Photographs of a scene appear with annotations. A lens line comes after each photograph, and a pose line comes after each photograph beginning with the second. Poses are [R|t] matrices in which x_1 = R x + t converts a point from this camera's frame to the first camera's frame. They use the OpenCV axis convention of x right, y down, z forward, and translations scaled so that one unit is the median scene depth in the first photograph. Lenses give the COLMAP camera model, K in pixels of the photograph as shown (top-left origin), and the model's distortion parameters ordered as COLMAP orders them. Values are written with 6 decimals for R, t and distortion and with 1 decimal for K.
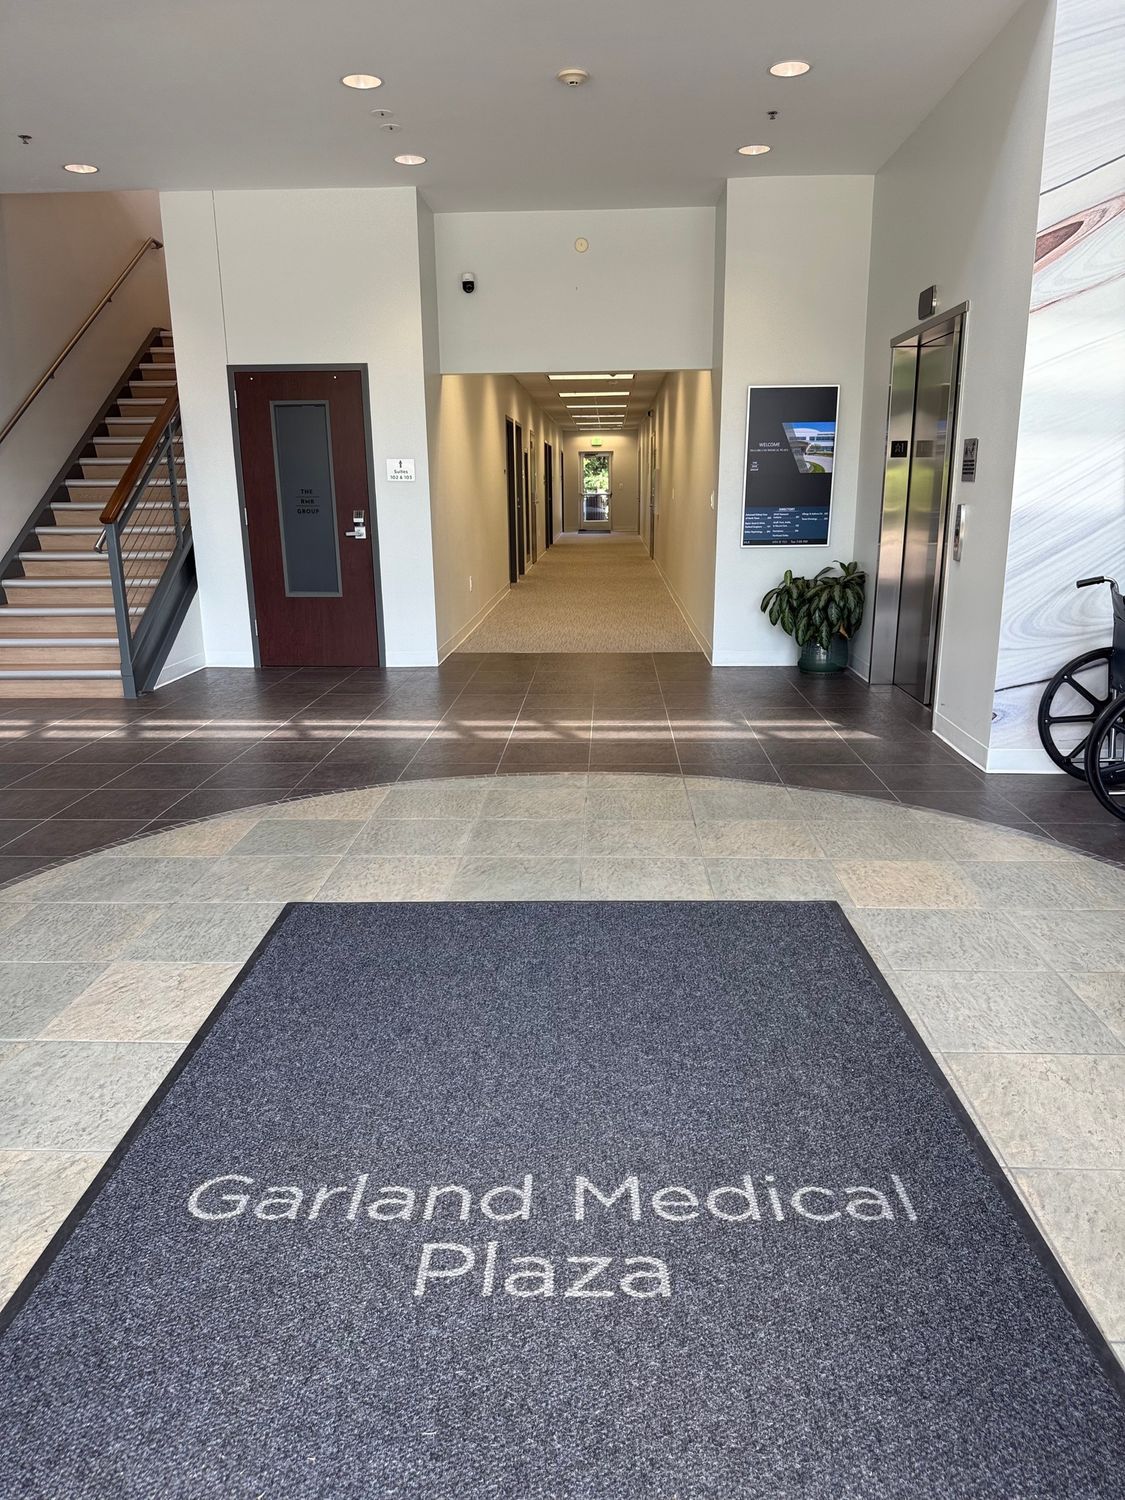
lens RADIAL K [[1066.6, 0, 562.5], [0, 1066.6, 750.0], [0, 0, 1]] dist [0.002630, -0.000905]
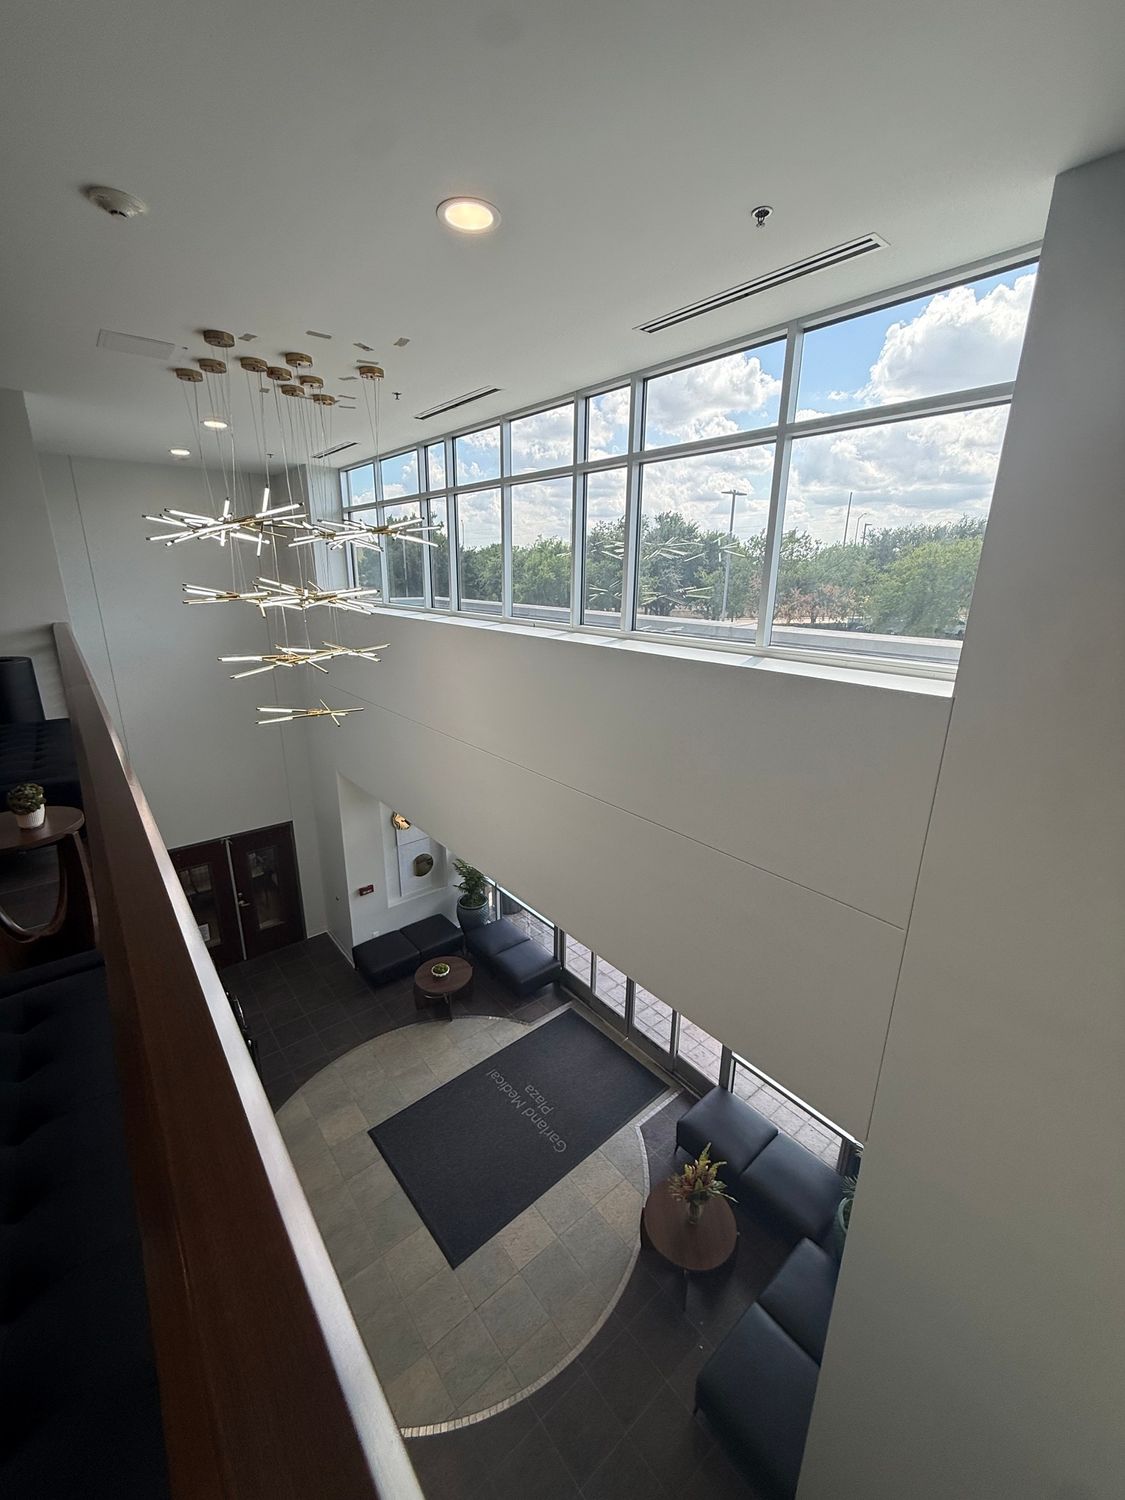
lens RADIAL K [[601.4, 0, 562.5], [0, 601.4, 750.0], [0, 0, 1]] dist [0.000099, -0.000298]
pose [[-0.667495, -0.210310, 0.714297, -2.108053], [0.187200, 0.881077, 0.434349, -2.731741], [-0.720699, 0.423642, -0.548744, 1.812510]]
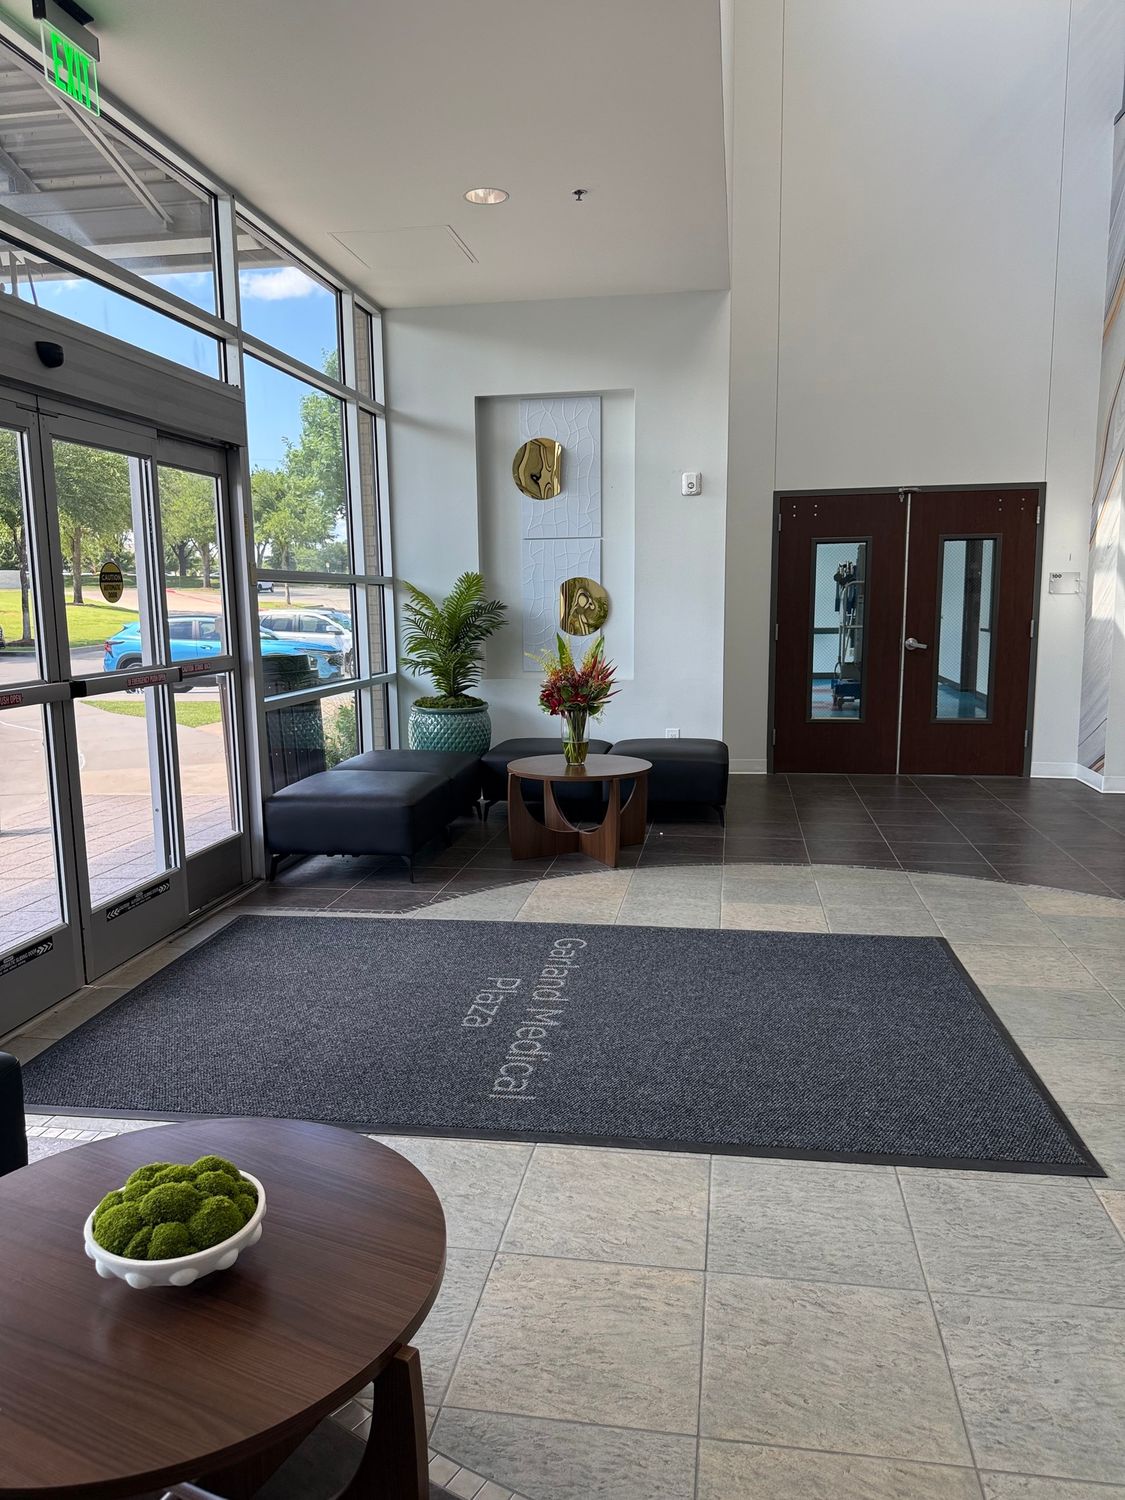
lens RADIAL K [[1066.6, 0, 562.5], [0, 1066.6, 750.0], [0, 0, 1]] dist [0.002630, -0.000905]
pose [[-0.118890, 0.159550, -0.980005, 1.629386], [-0.237558, 0.953768, 0.184098, -0.312299], [0.964070, 0.254695, -0.075491, 1.031024]]
